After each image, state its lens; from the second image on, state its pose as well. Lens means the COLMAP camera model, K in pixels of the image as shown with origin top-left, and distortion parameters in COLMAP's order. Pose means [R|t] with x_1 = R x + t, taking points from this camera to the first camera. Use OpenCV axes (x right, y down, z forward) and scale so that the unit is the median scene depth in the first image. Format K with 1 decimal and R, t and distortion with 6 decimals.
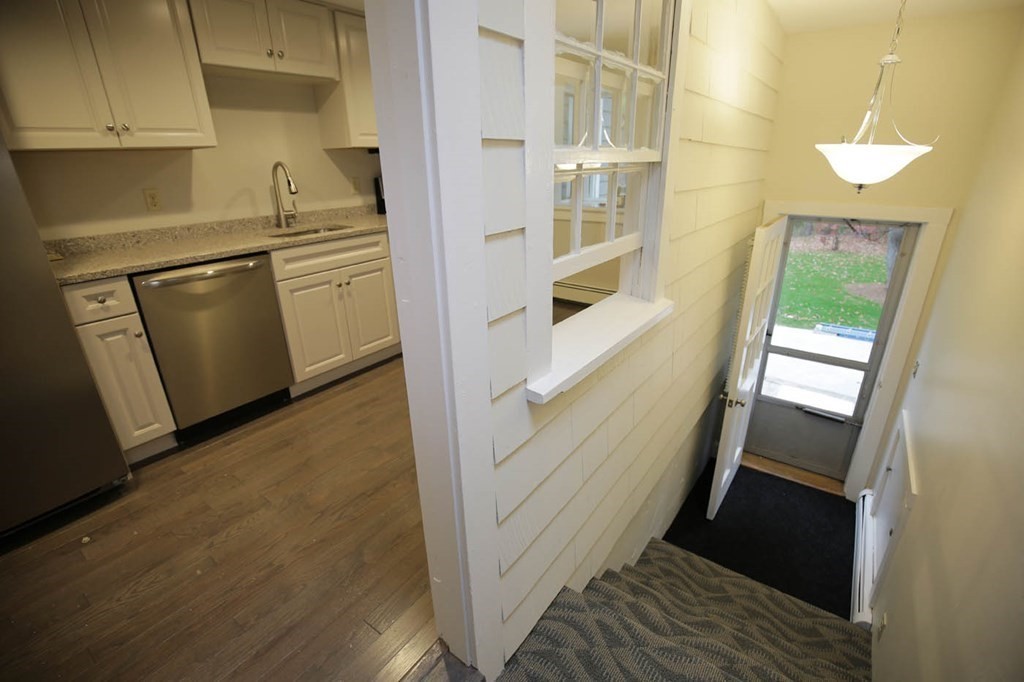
lens RADIAL K [[469.6, 0, 513.7], [0, 469.6, 340.3], [0, 0, 1]] dist [-0.030483, 0.002365]
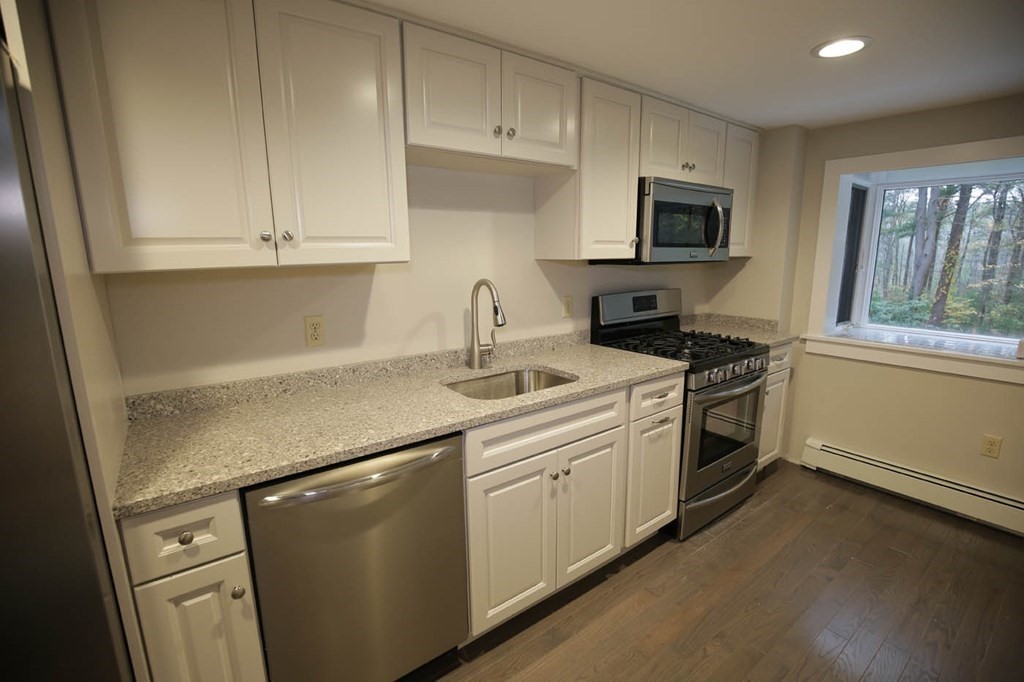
lens RADIAL K [[469.6, 0, 515.4], [0, 469.6, 342.7], [0, 0, 1]] dist [-0.030483, 0.002365]
pose [[0.957561, 0.062509, -0.281372, -0.275109], [-0.111576, 0.980480, -0.161892, -0.195916], [0.265760, 0.186416, 0.945844, 0.389789]]
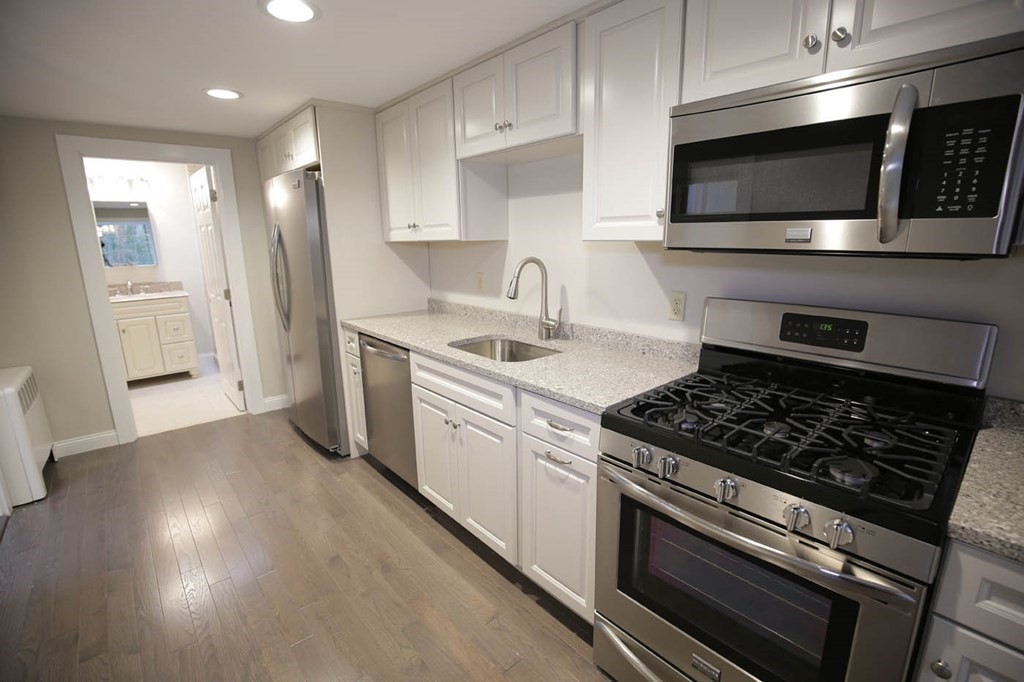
lens RADIAL K [[469.6, 0, 517.3], [0, 469.6, 343.1], [0, 0, 1]] dist [-0.030483, 0.002365]
pose [[-0.219988, 0.235665, -0.946608, 0.293944], [-0.340582, 0.890762, 0.300912, -0.519112], [0.914117, 0.388595, -0.115694, 1.203922]]
